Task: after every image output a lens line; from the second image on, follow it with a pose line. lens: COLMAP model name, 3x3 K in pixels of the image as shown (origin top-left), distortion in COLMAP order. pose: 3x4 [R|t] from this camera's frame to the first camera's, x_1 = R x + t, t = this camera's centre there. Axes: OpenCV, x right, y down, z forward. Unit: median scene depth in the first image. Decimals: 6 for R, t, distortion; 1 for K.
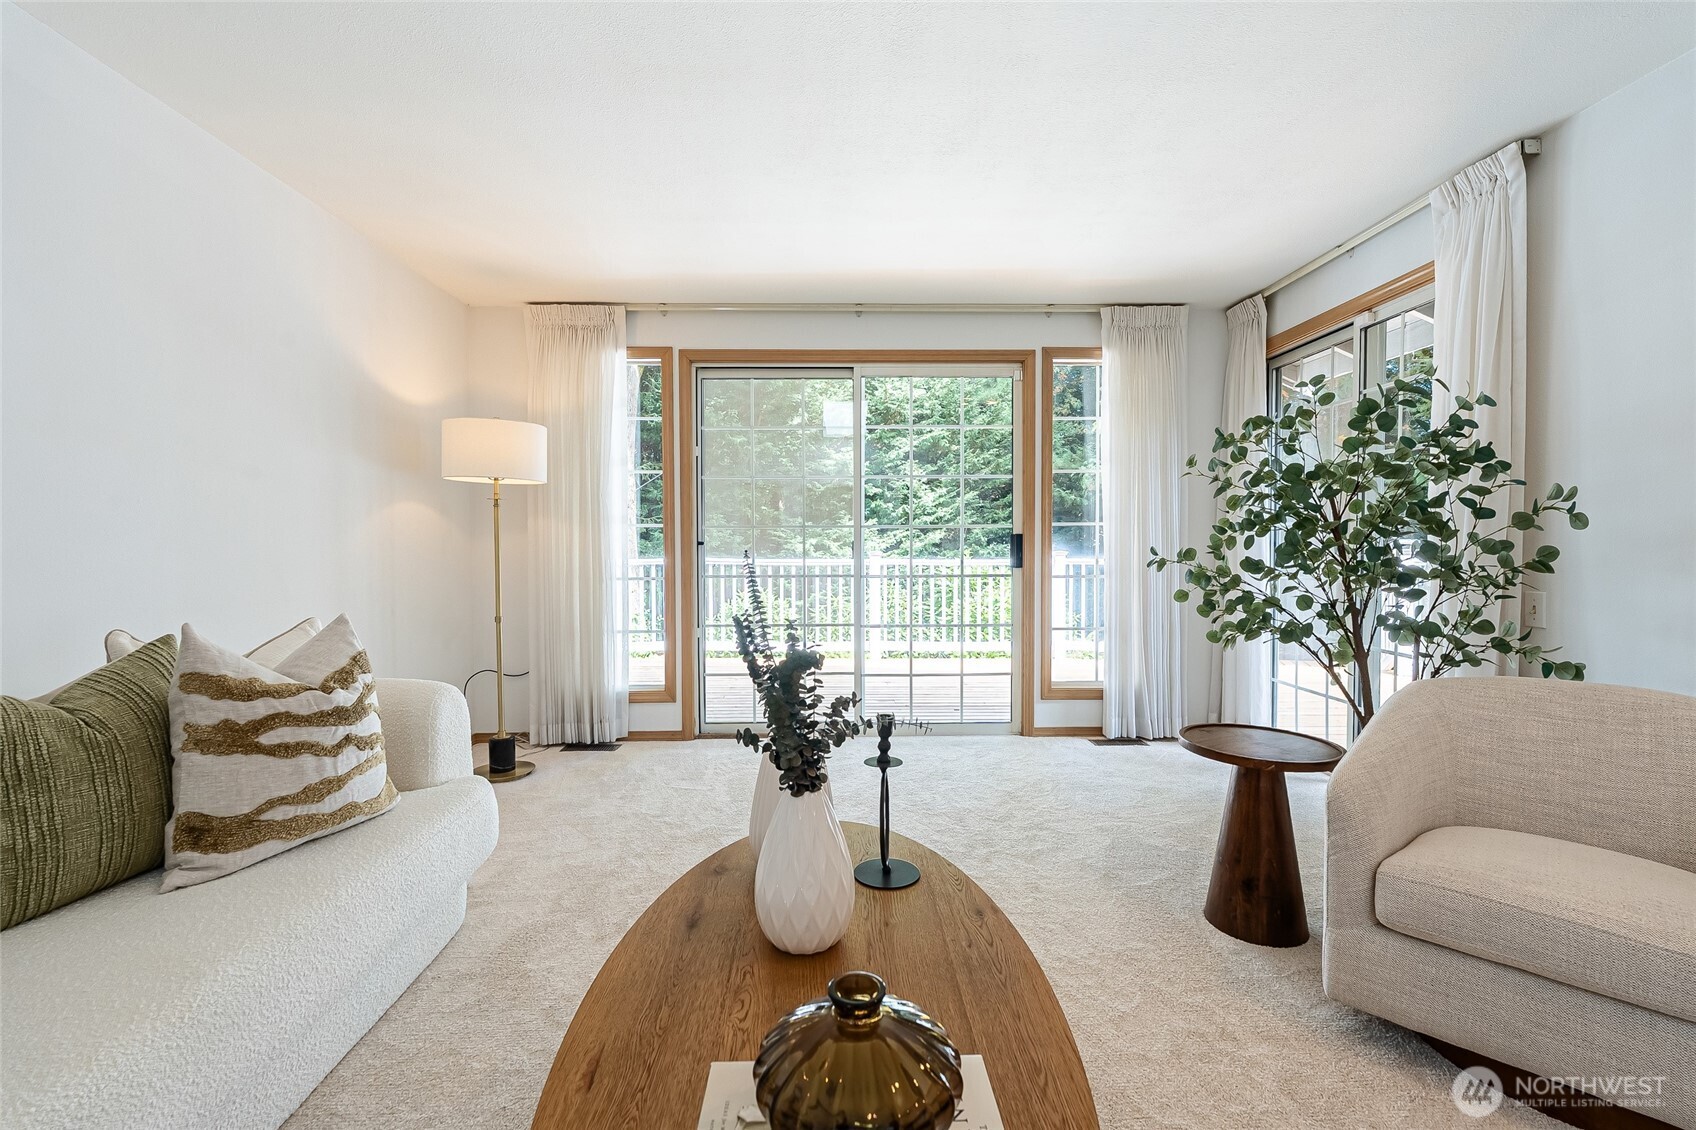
lens RADIAL K [[744.4, 0, 821.9], [0, 744.4, 557.5], [0, 0, 1]] dist [-0.003778, 0.001134]
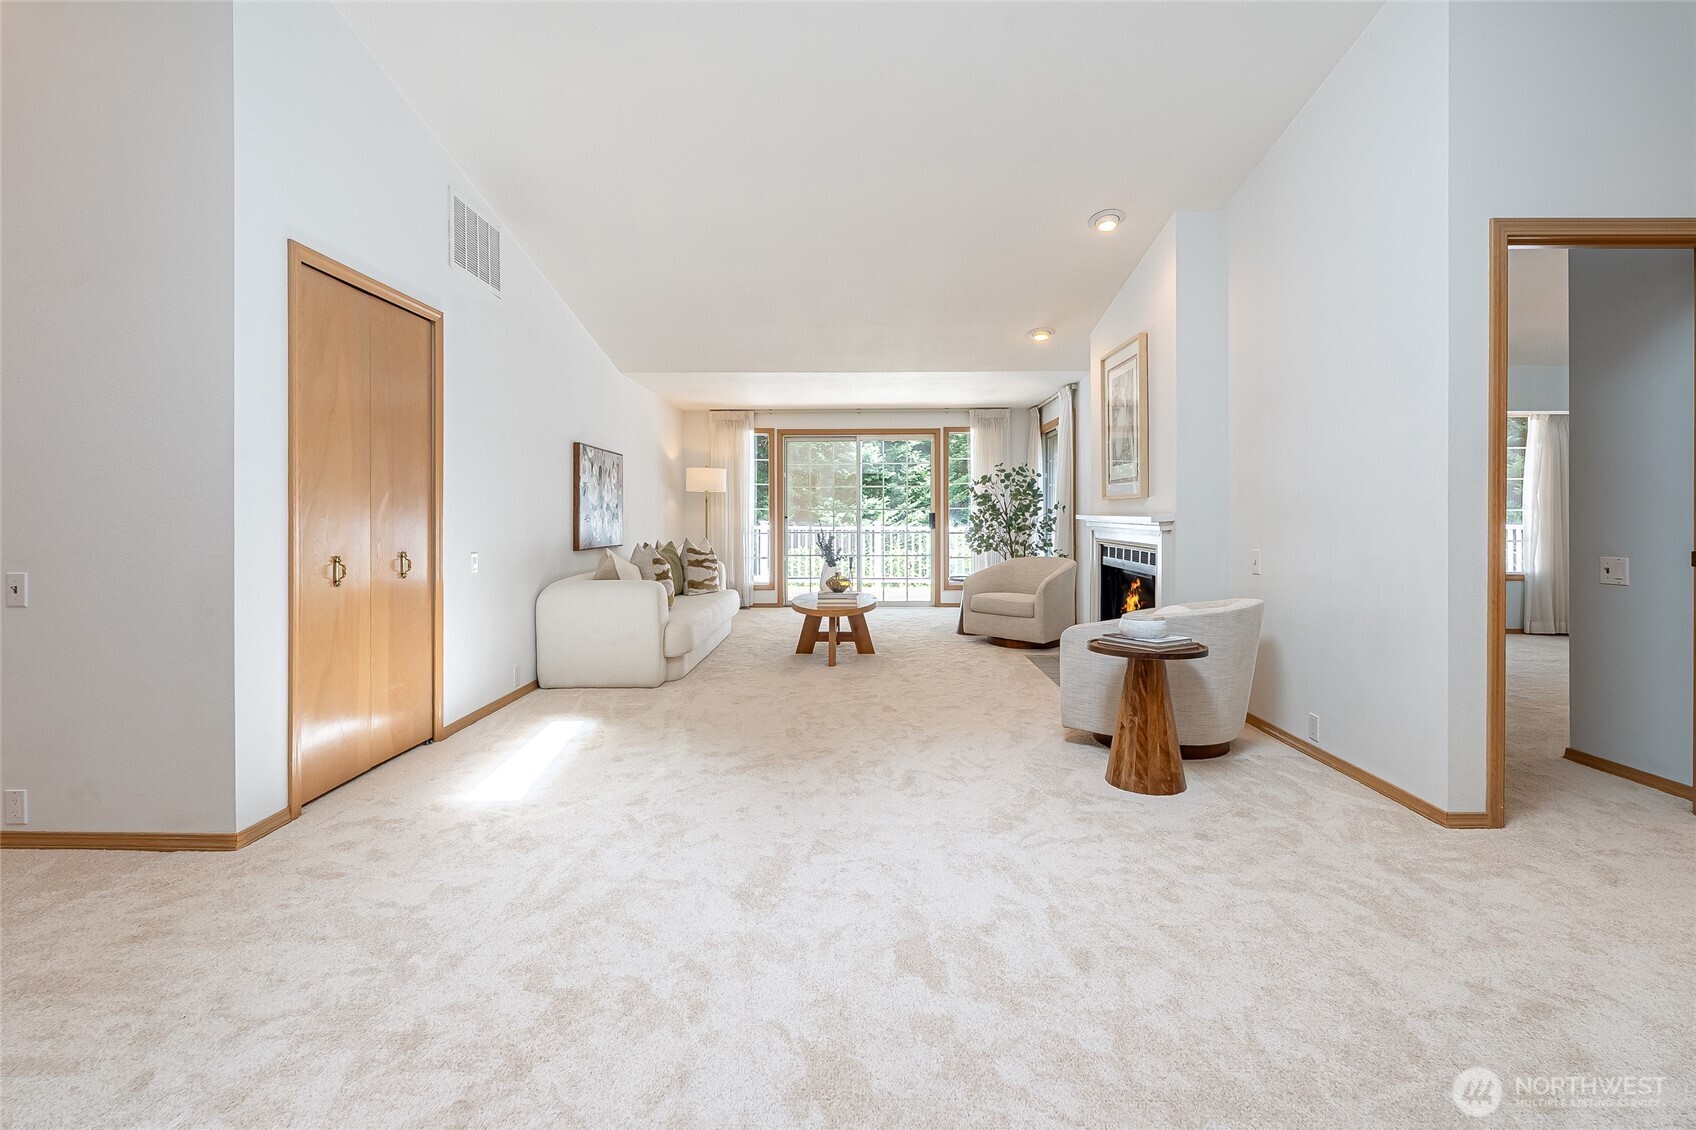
lens RADIAL K [[744.4, 0, 825.5], [0, 744.4, 524.8], [0, 0, 1]] dist [-0.003778, 0.001134]
pose [[0.999240, 0.001879, -0.038928, 0.037590], [-0.002139, 0.999976, -0.006660, 0.017546], [0.038915, 0.006738, 0.999220, -1.193348]]
